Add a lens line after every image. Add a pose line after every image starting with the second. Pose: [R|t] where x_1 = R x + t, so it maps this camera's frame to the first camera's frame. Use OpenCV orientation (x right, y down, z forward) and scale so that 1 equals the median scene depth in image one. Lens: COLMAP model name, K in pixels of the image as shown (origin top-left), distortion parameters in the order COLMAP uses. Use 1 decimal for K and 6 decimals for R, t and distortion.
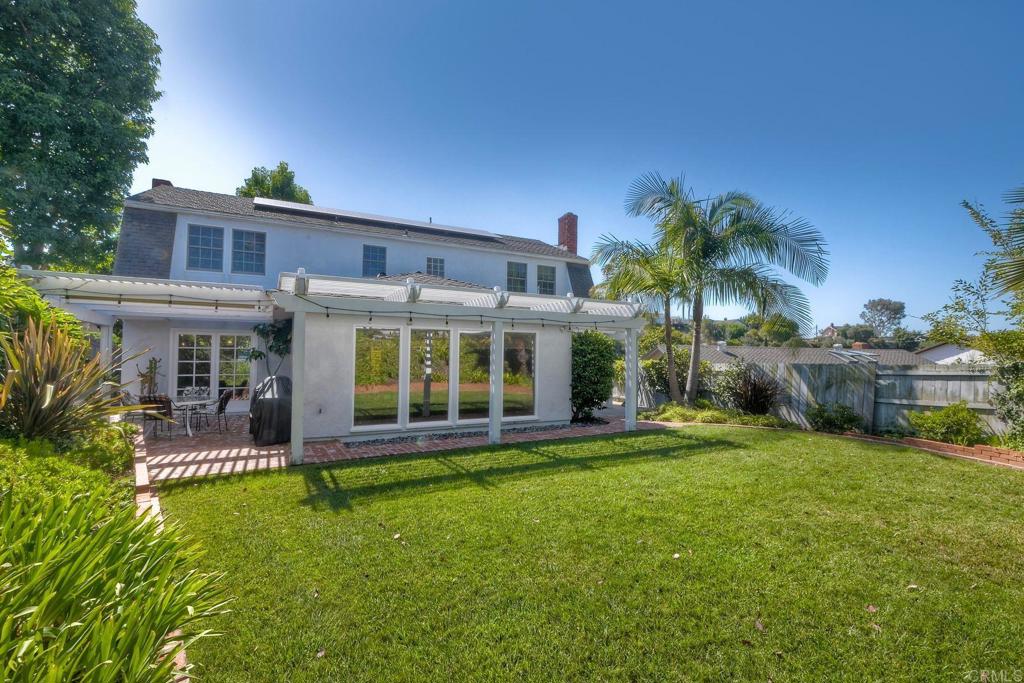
lens RADIAL K [[452.4, 0, 511.5], [0, 452.4, 344.1], [0, 0, 1]] dist [0.000256, 0.000008]
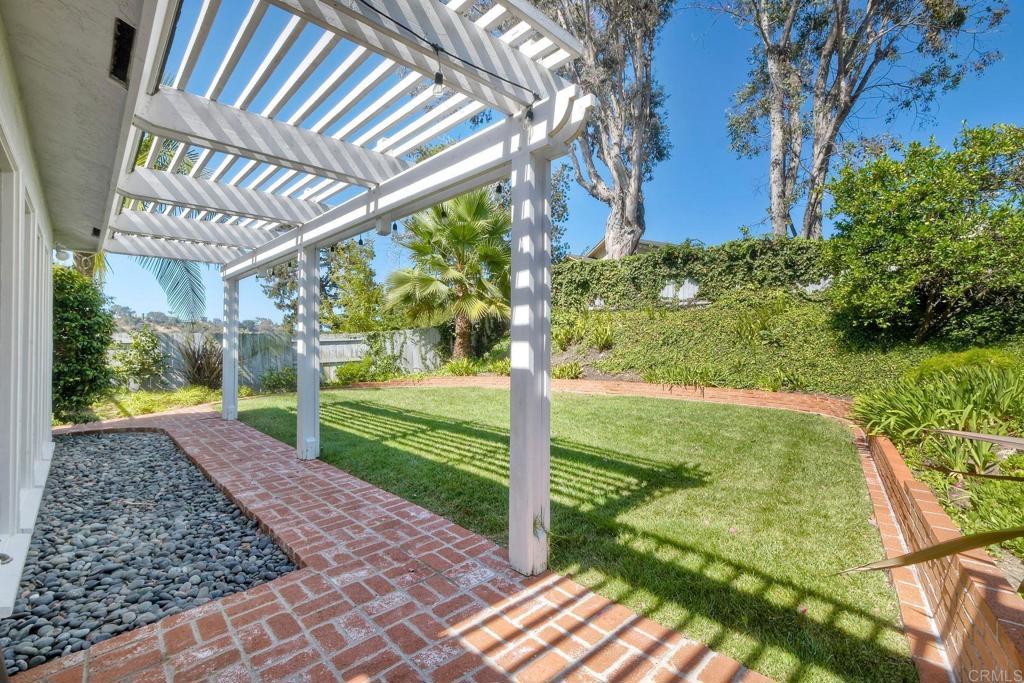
lens RADIAL K [[452.4, 0, 510.9], [0, 452.4, 340.7], [0, 0, 1]] dist [0.000256, 0.000008]
pose [[-0.267487, 0.002627, 0.963558, -0.627124], [-0.032374, 0.999407, -0.011712, 0.067762], [-0.963017, -0.034326, -0.267244, 0.854987]]
